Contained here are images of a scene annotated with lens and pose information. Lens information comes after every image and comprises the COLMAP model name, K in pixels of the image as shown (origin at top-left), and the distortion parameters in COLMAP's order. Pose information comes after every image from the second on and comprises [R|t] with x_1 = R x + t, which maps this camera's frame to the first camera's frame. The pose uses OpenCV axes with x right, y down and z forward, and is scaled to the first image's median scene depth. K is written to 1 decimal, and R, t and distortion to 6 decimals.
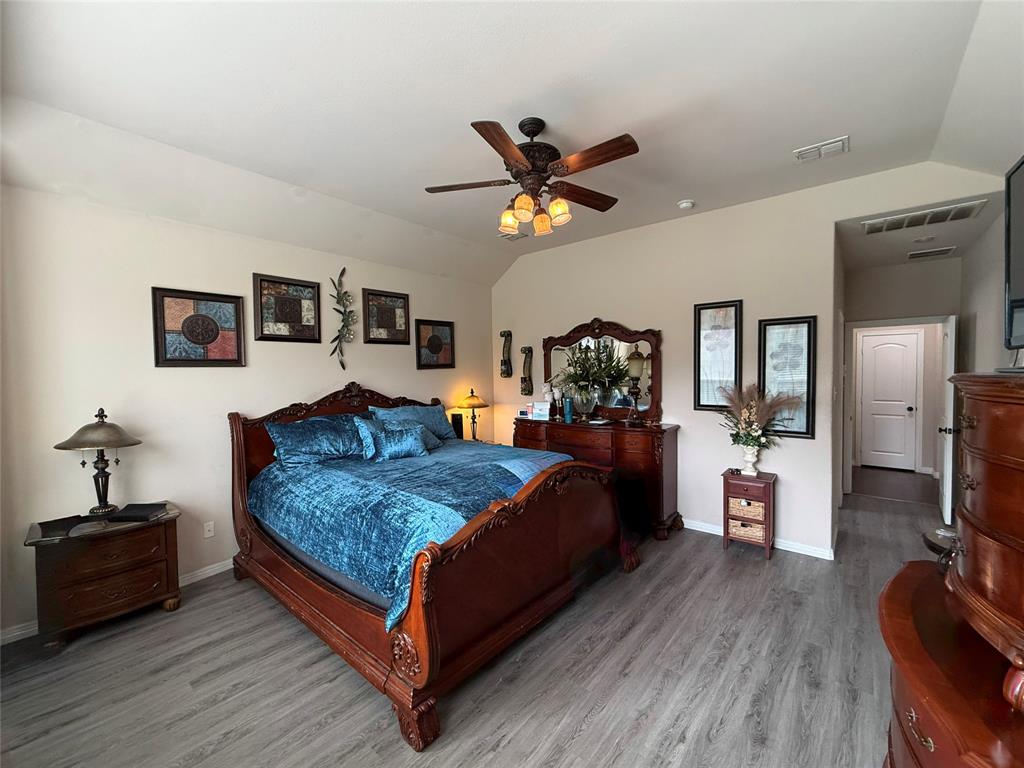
lens RADIAL K [[414.3, 0, 512.7], [0, 414.3, 383.5], [0, 0, 1]] dist [-0.001025, -0.000111]
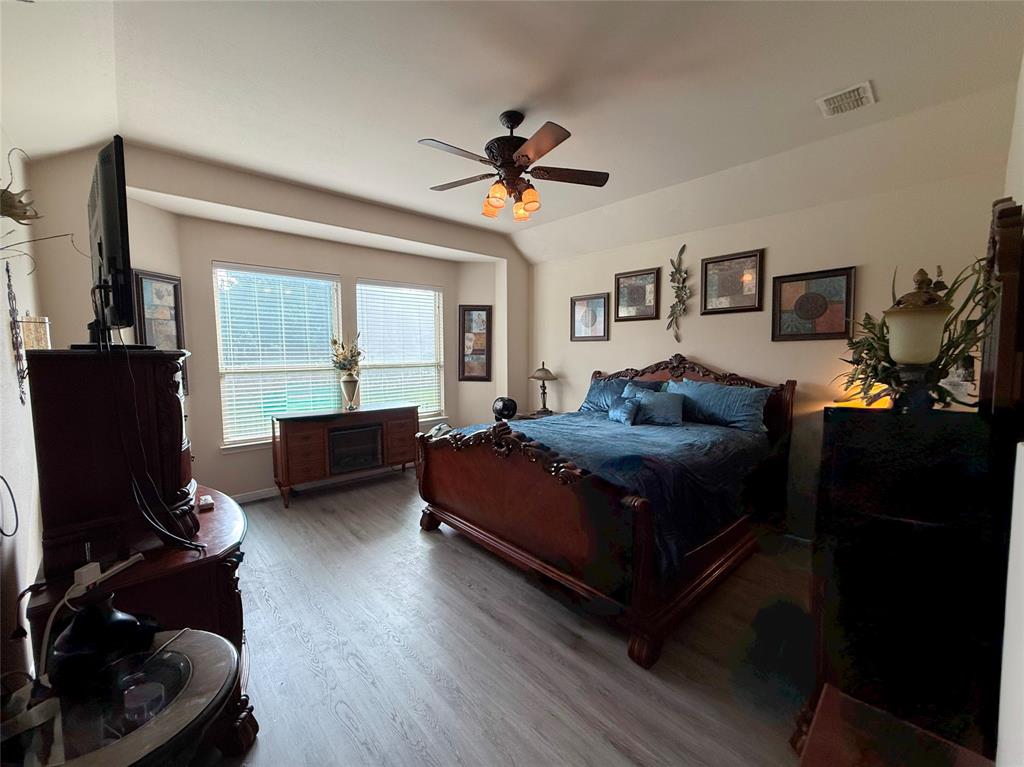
lens RADIAL K [[414.3, 0, 512.3], [0, 414.3, 380.5], [0, 0, 1]] dist [-0.001025, -0.000111]
pose [[-0.124017, 0.103428, -0.986875, 0.726855], [-0.014574, 0.994256, 0.106033, -0.041962], [0.992173, 0.027533, -0.121797, 0.705335]]
